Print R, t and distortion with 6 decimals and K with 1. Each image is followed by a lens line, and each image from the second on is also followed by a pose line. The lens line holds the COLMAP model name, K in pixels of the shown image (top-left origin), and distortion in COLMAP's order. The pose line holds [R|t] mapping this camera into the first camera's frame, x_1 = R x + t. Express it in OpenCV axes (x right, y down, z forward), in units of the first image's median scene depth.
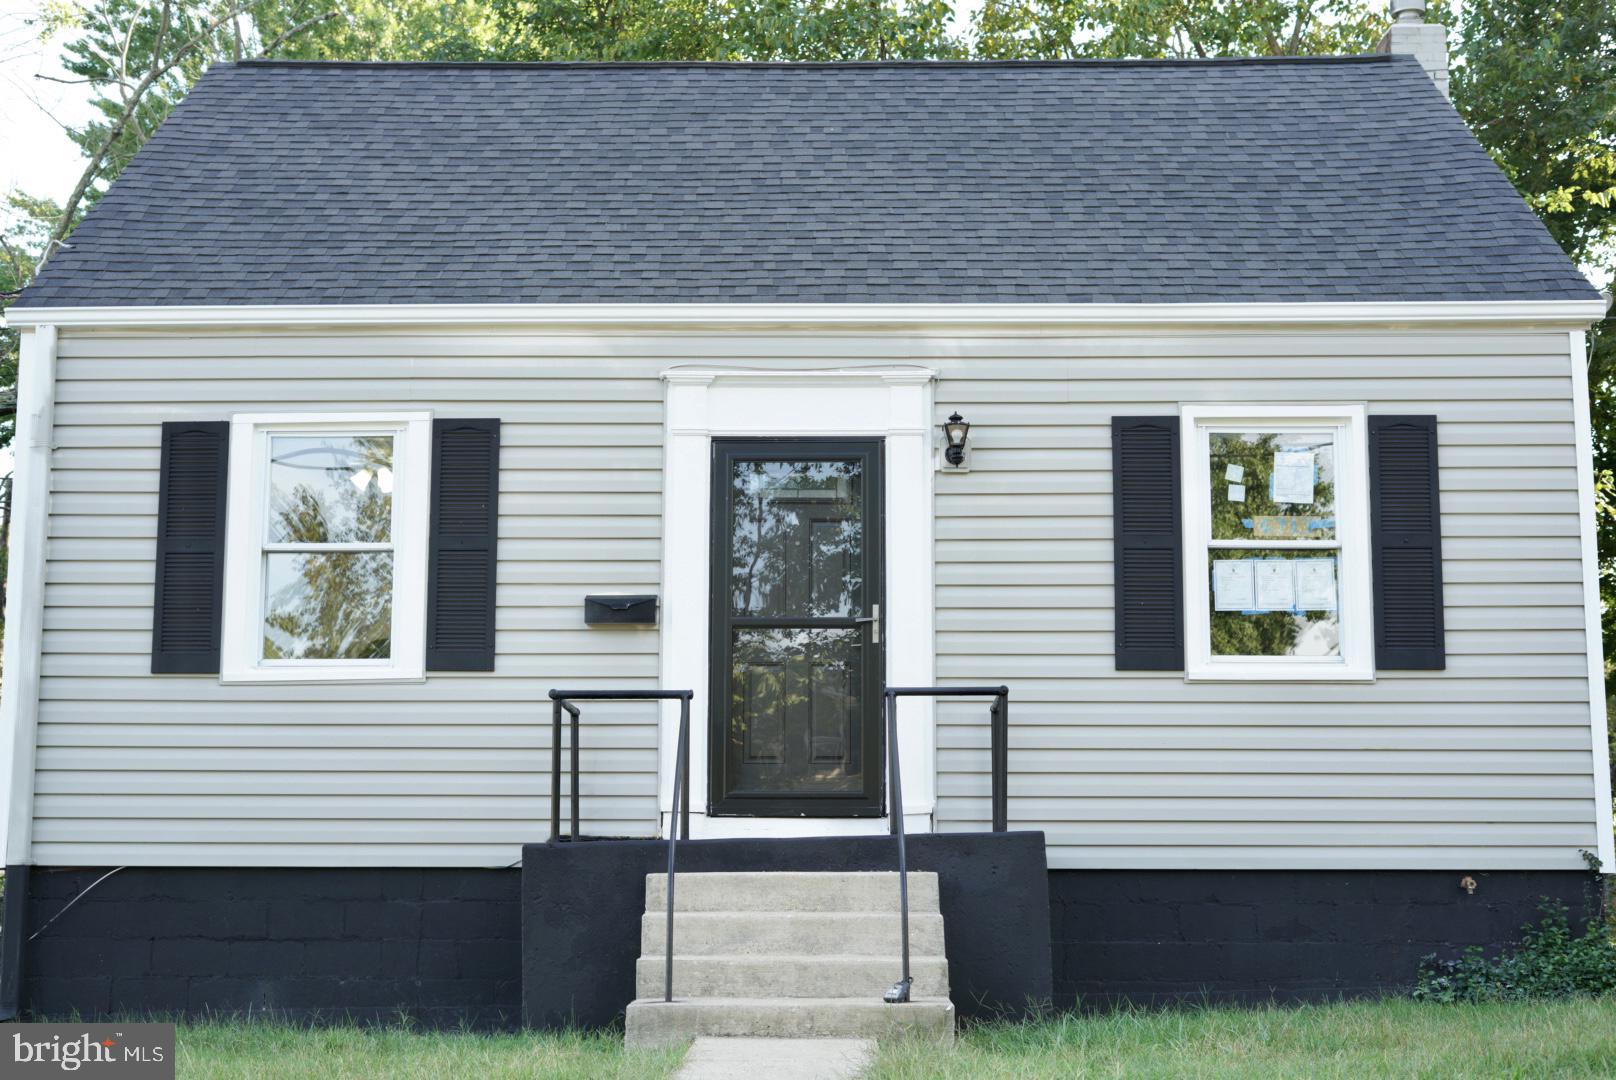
lens RADIAL K [[2322.9, 0, 808.1], [0, 2322.9, 491.8], [0, 0, 1]] dist [-0.012544, 0.038403]
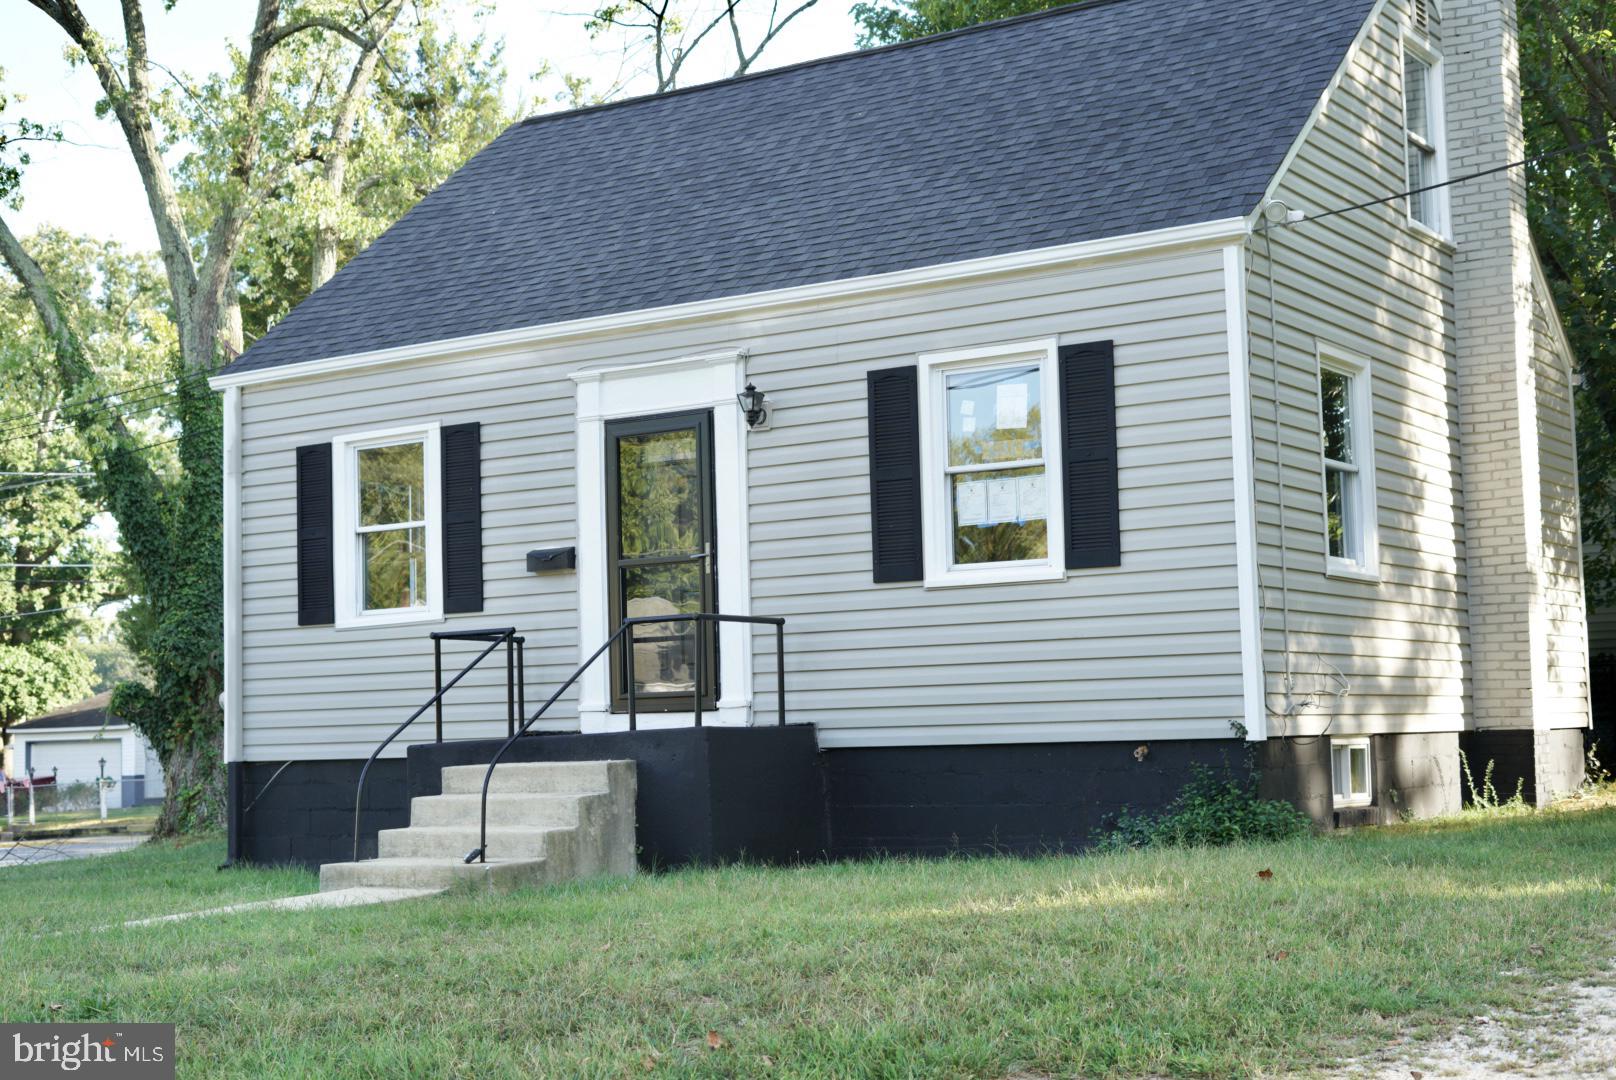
lens RADIAL K [[2279.3, 0, 808.0], [0, 2279.3, 540.0], [0, 0, 1]] dist [0.001102, 0.018376]
pose [[0.851123, -0.070199, -0.520252, 0.711512], [0.108638, 0.993119, 0.043726, -0.000939], [0.513603, -0.093735, 0.852893, -0.024964]]
